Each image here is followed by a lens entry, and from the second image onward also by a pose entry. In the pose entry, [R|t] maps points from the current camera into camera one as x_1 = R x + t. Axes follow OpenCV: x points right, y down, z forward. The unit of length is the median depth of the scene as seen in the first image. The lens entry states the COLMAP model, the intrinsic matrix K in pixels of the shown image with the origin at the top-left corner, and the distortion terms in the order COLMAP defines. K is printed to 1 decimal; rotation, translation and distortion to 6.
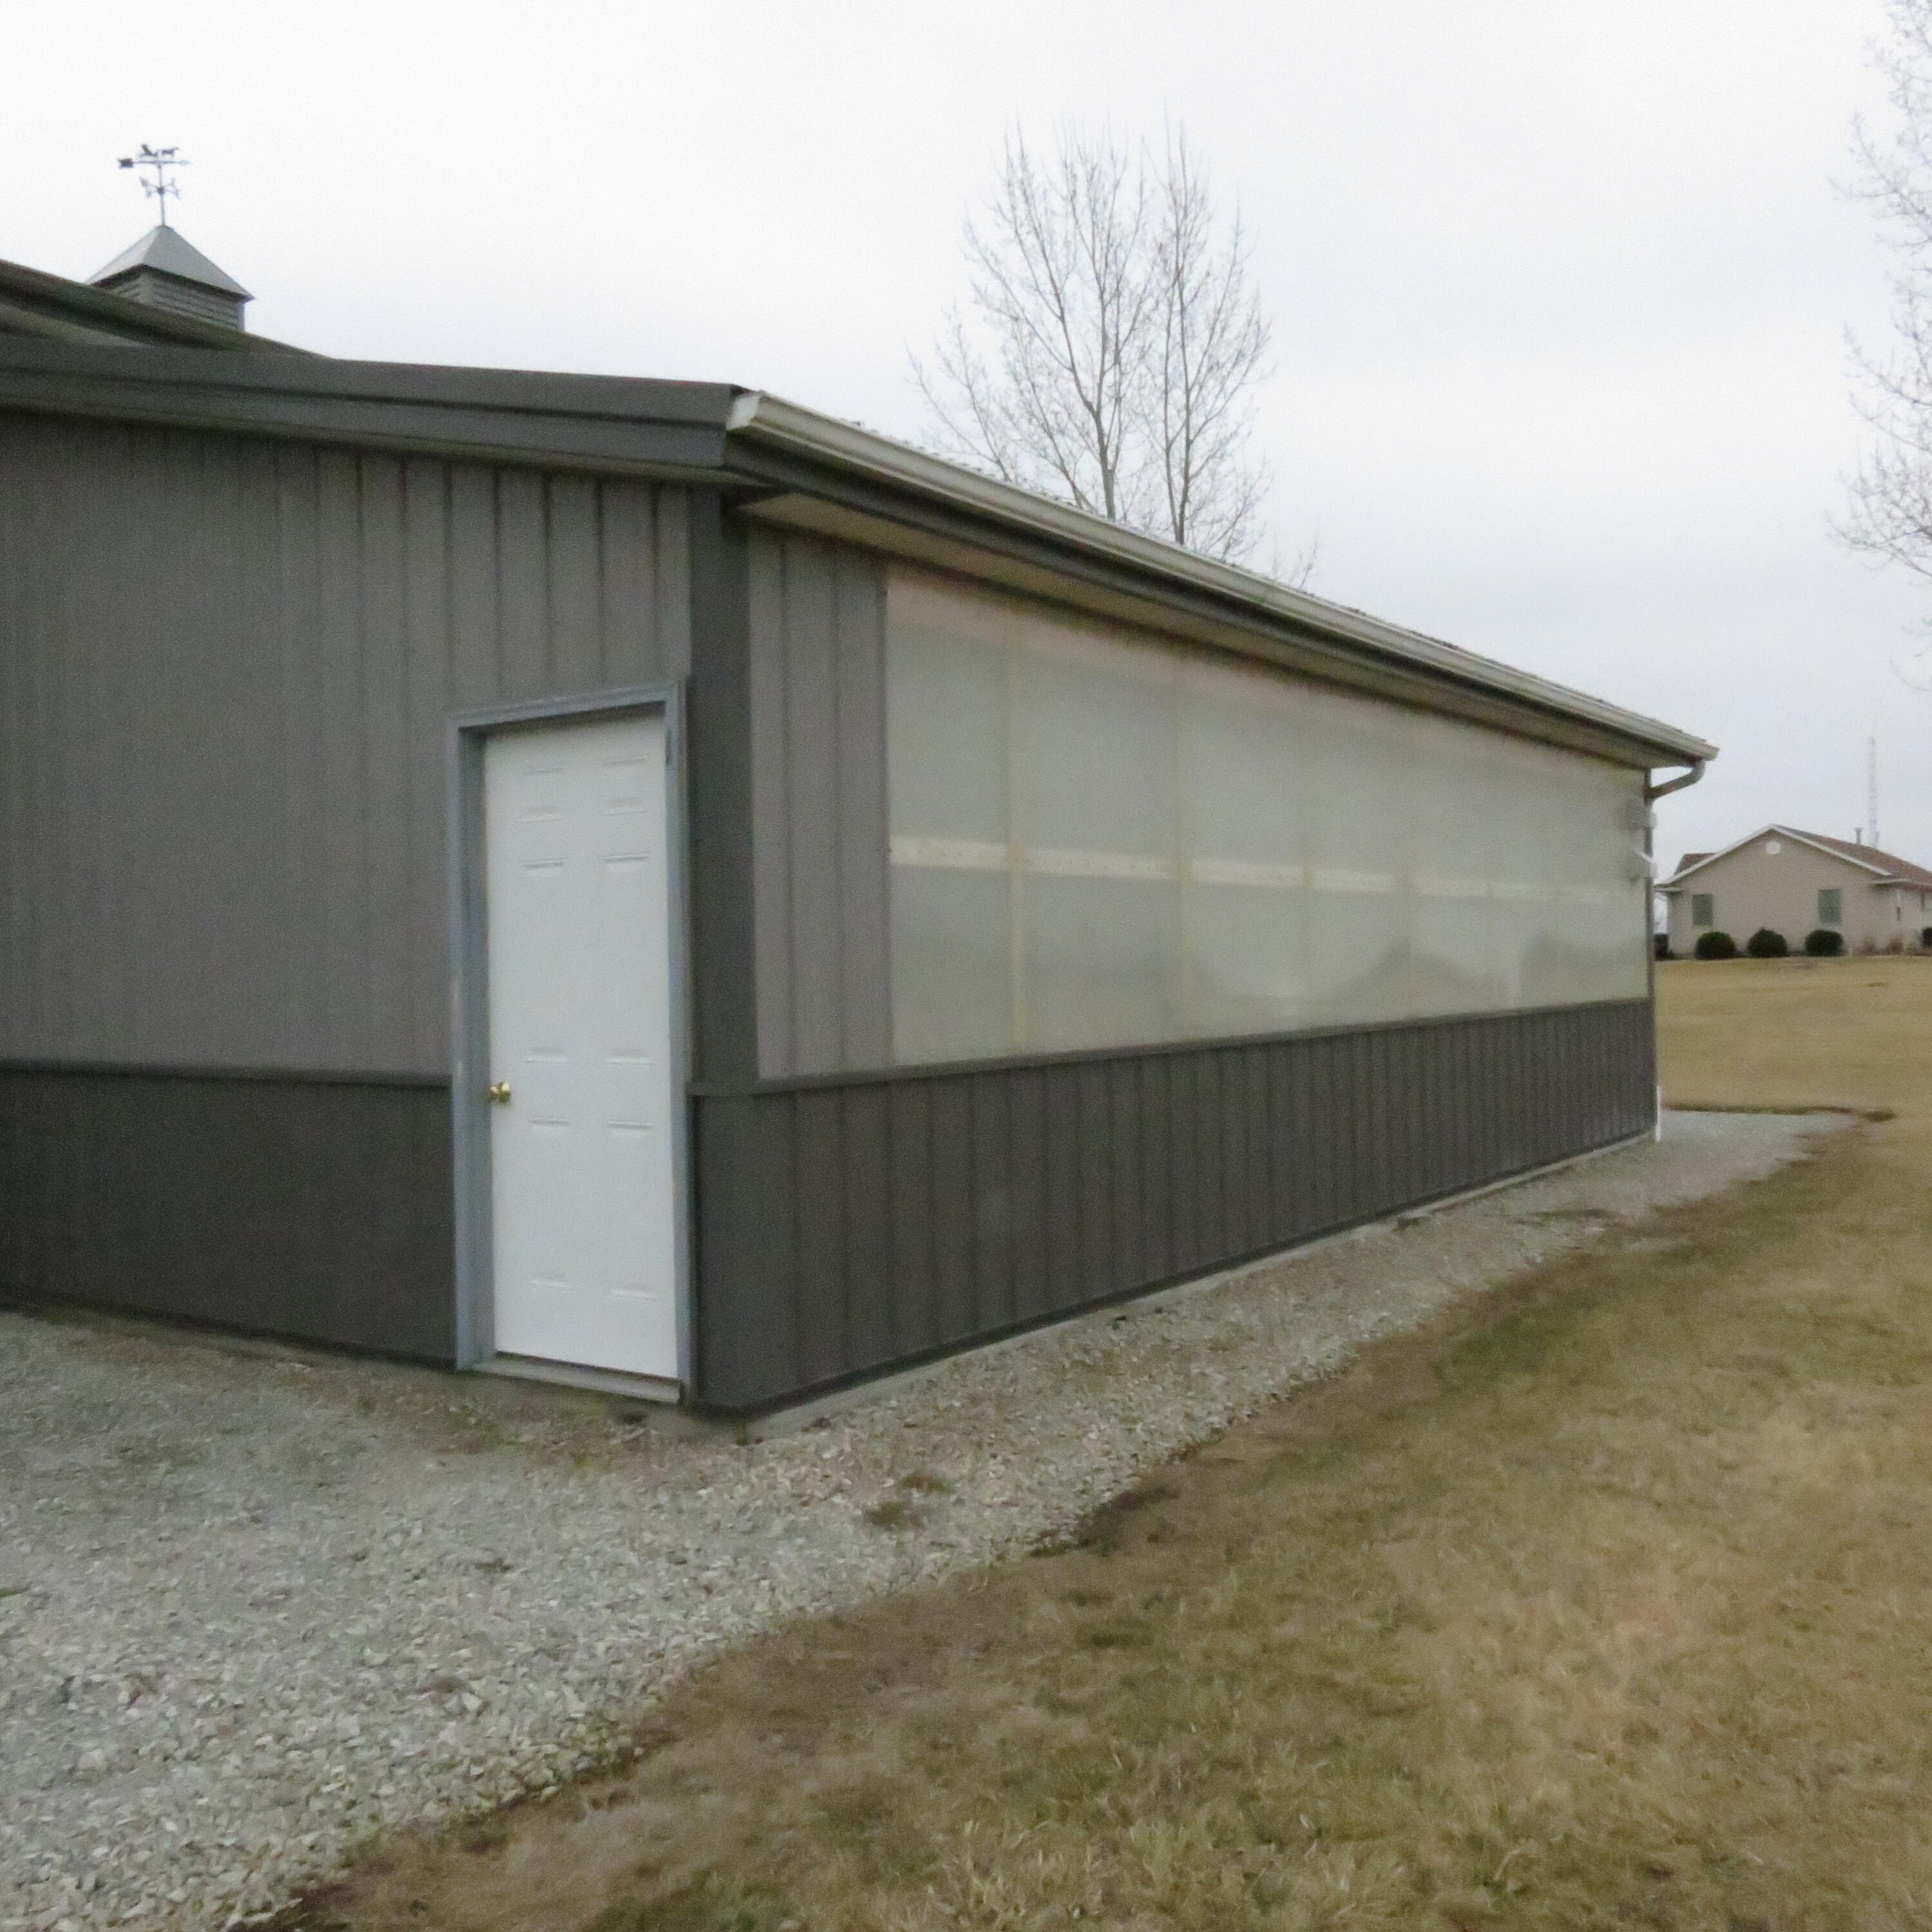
lens RADIAL K [[1835.6, 0, 965.6], [0, 1835.6, 956.7], [0, 0, 1]] dist [-0.024241, 0.000000]
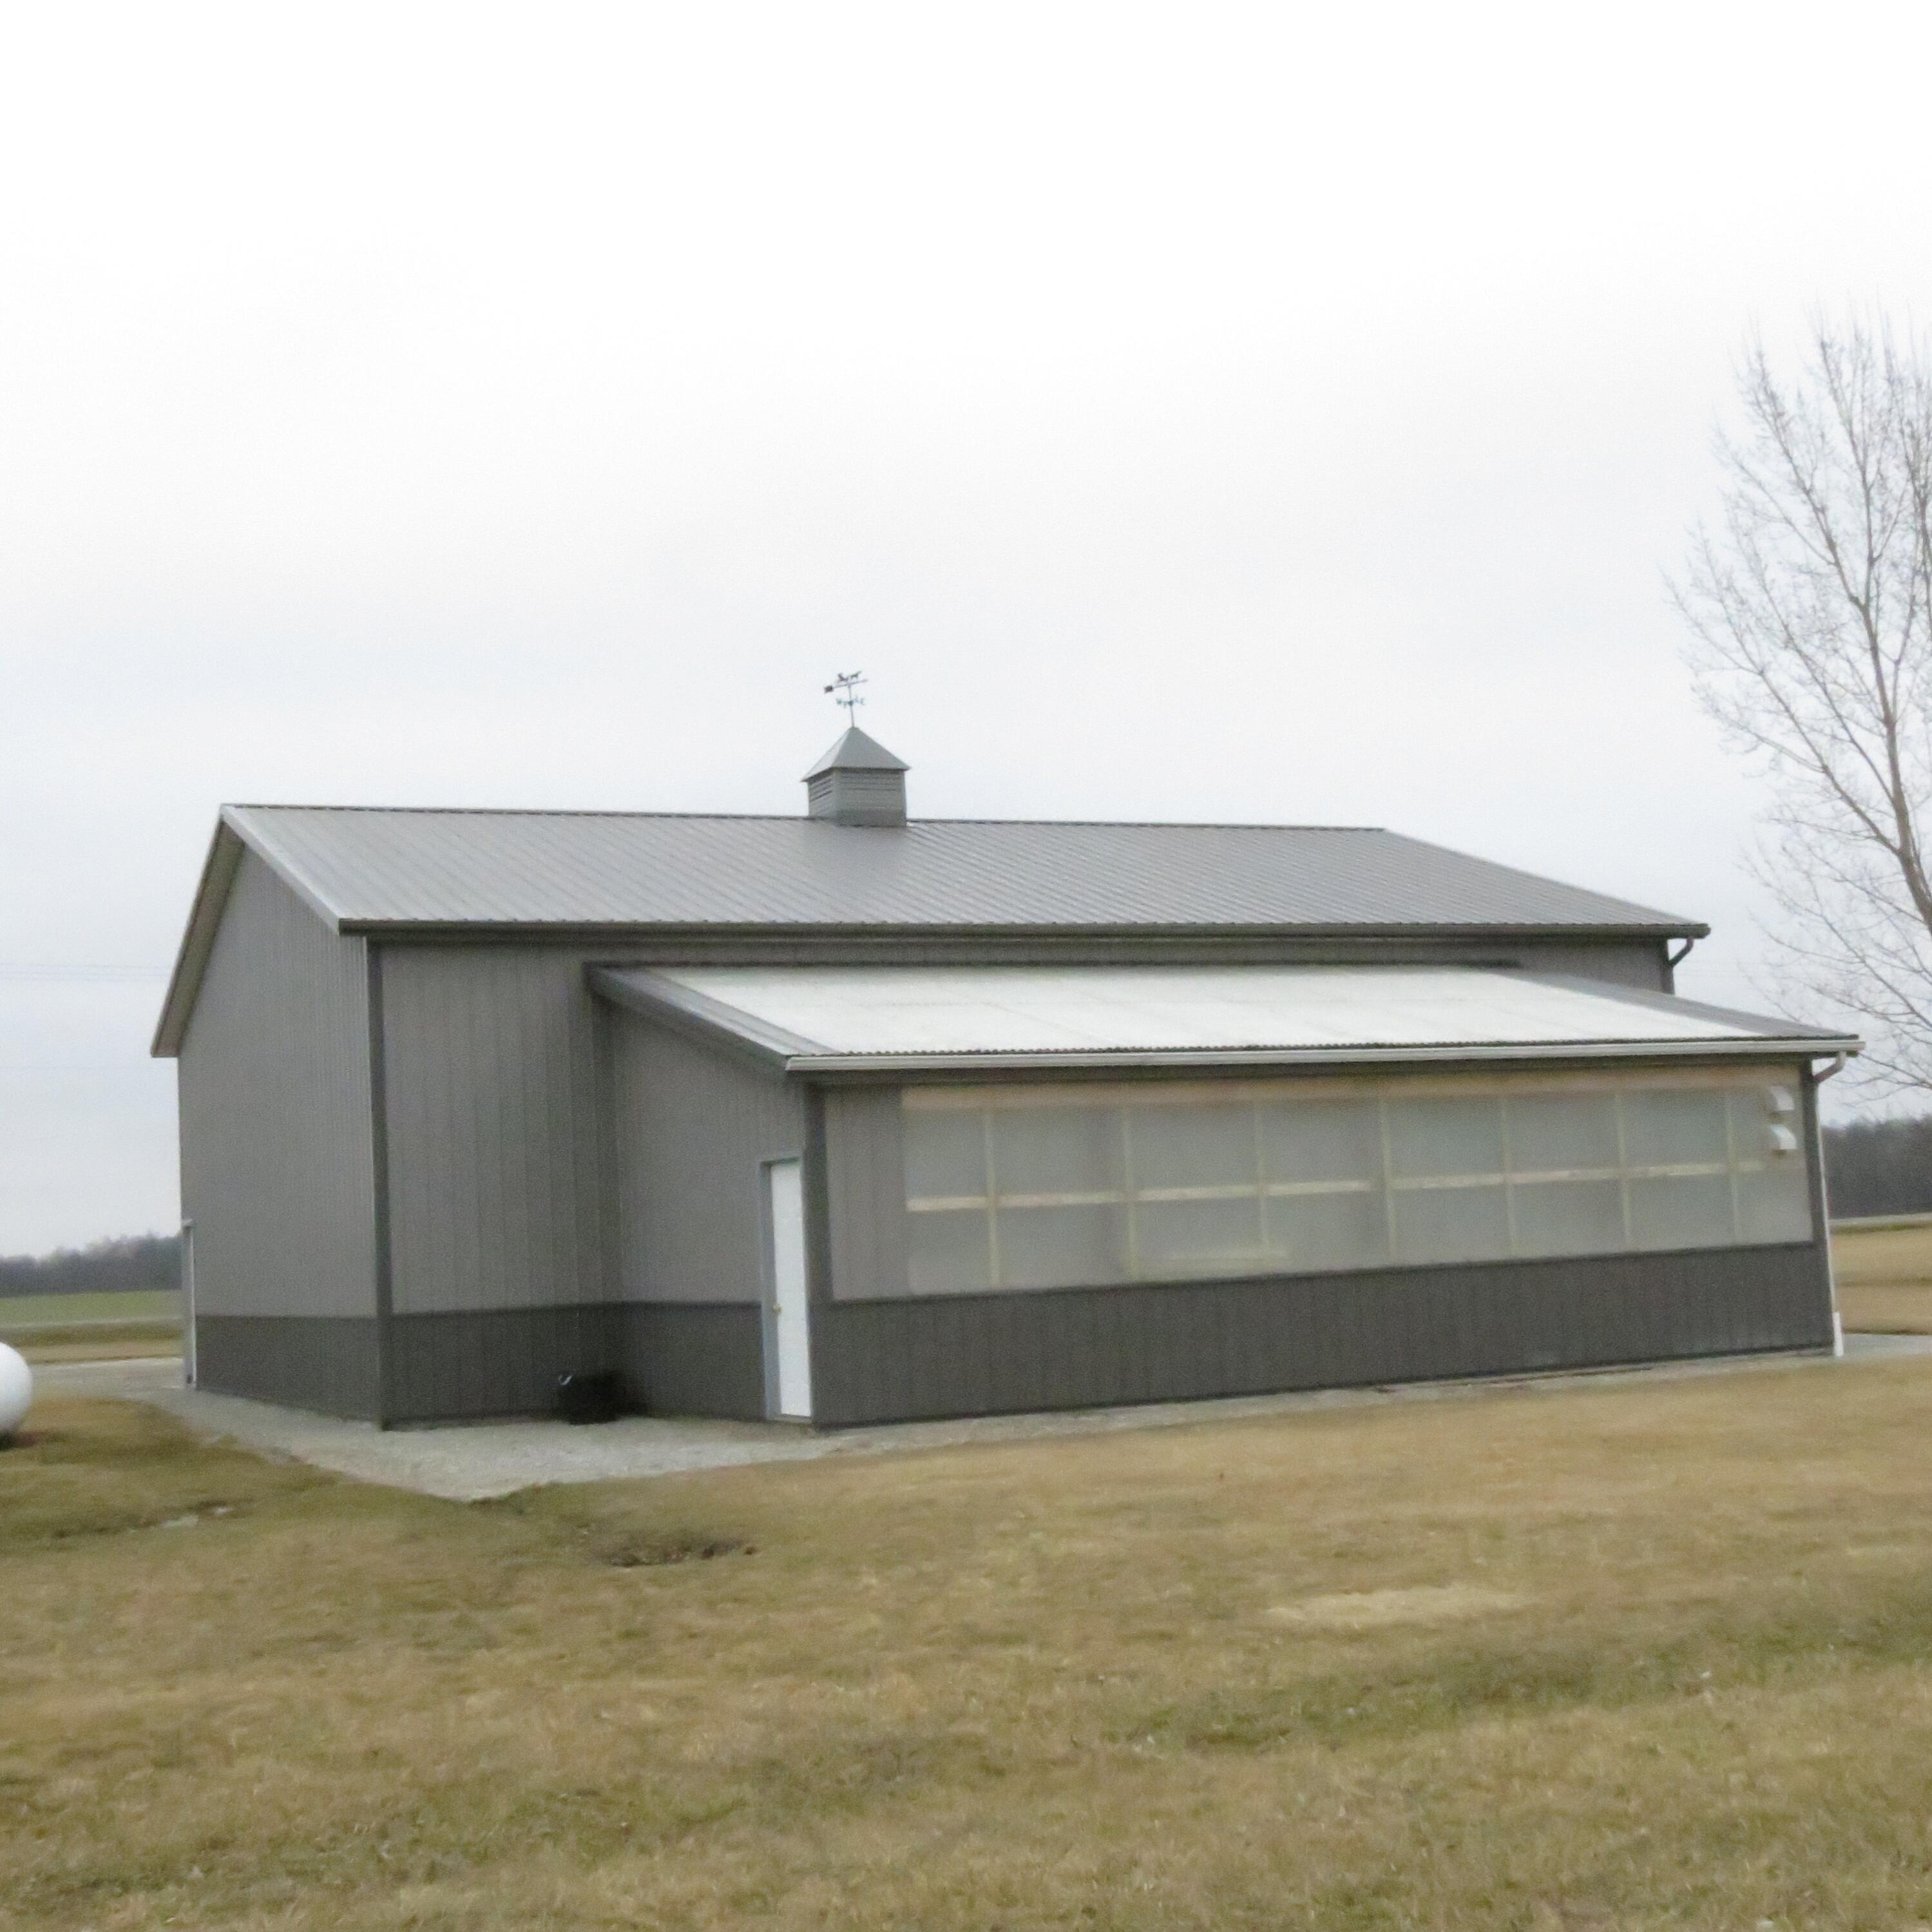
lens RADIAL K [[2377.1, 0, 960.3], [0, 2377.1, 955.3], [0, 0, 1]] dist [0.150104, 0.000000]
pose [[0.870523, -0.091470, -0.483553, 0.685516], [0.042527, 0.992881, -0.111257, -0.013883], [0.490288, 0.076287, 0.868216, -0.753316]]
